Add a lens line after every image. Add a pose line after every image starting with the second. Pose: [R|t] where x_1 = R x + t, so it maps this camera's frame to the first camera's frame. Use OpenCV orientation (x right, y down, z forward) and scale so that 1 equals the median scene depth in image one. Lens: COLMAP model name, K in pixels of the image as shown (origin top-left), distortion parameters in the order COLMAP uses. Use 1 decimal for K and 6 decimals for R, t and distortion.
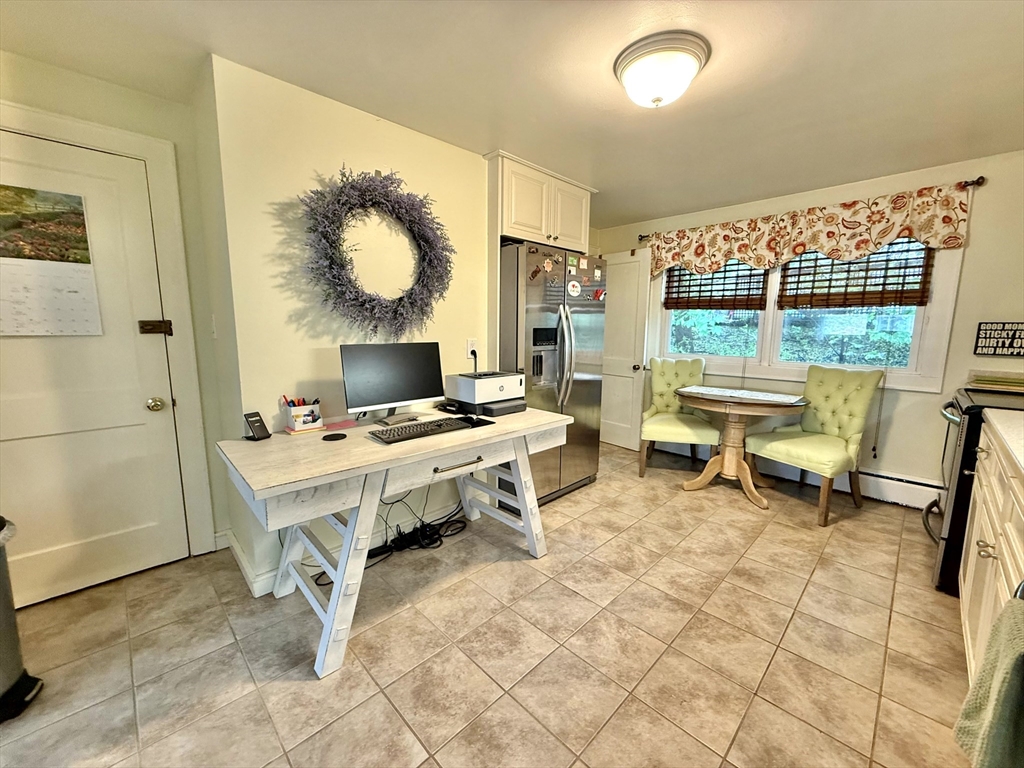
lens RADIAL K [[407.8, 0, 509.9], [0, 407.8, 385.5], [0, 0, 1]] dist [0.001671, -0.001175]
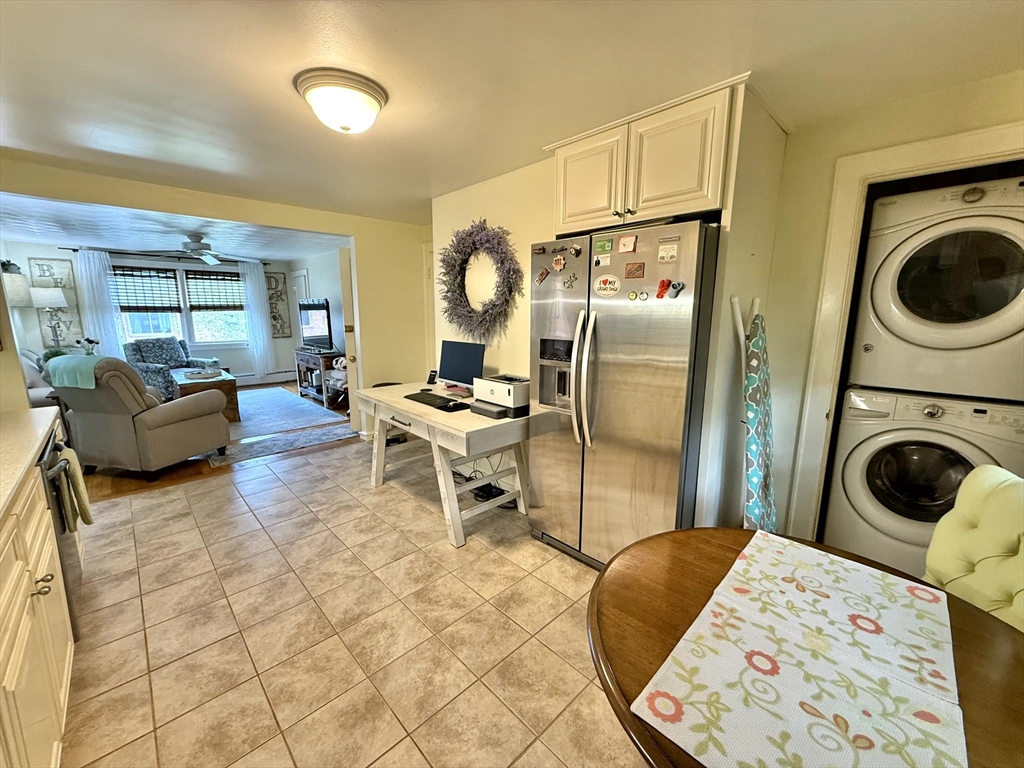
lens RADIAL K [[407.8, 0, 515.4], [0, 407.8, 386.9], [0, 0, 1]] dist [0.001671, -0.001175]
pose [[-0.004486, 0.179913, -0.983672, 0.883776], [-0.145983, 0.973026, 0.178632, -0.176742], [0.989277, 0.144400, 0.021900, 0.881894]]
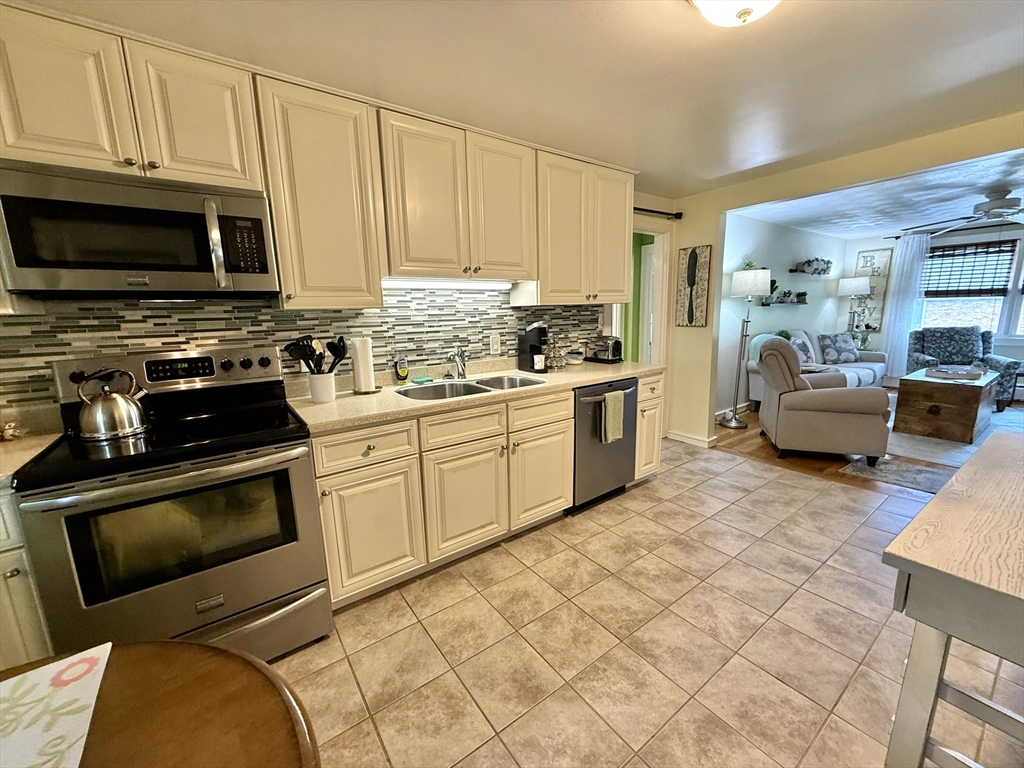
lens RADIAL K [[407.8, 0, 508.7], [0, 407.8, 387.5], [0, 0, 1]] dist [0.001671, -0.001175]
pose [[-0.988030, -0.007029, 0.154101, 0.386197], [0.043511, 0.945703, 0.322106, -0.189030], [-0.147998, 0.324955, -0.934077, 1.136289]]
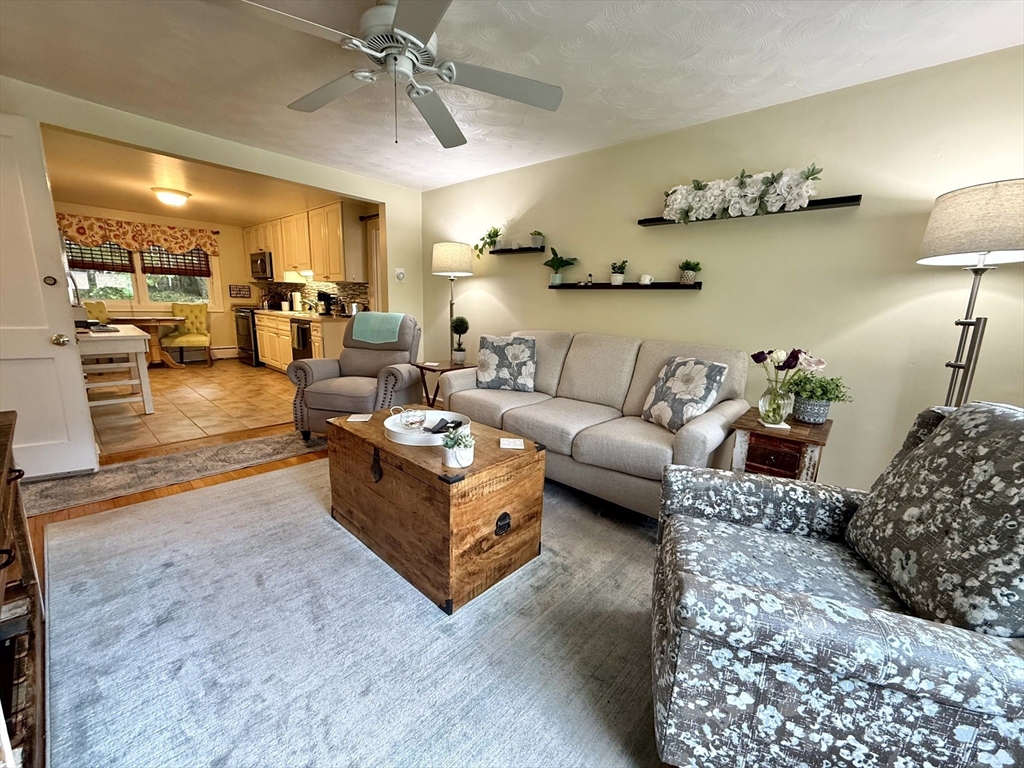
lens RADIAL K [[407.8, 0, 512.6], [0, 407.8, 385.2], [0, 0, 1]] dist [0.001671, -0.001175]
pose [[-0.064265, -0.205760, 0.976490, -1.704321], [0.106371, 0.971526, 0.211715, 0.116630], [-0.992248, 0.117476, -0.040548, -0.671486]]
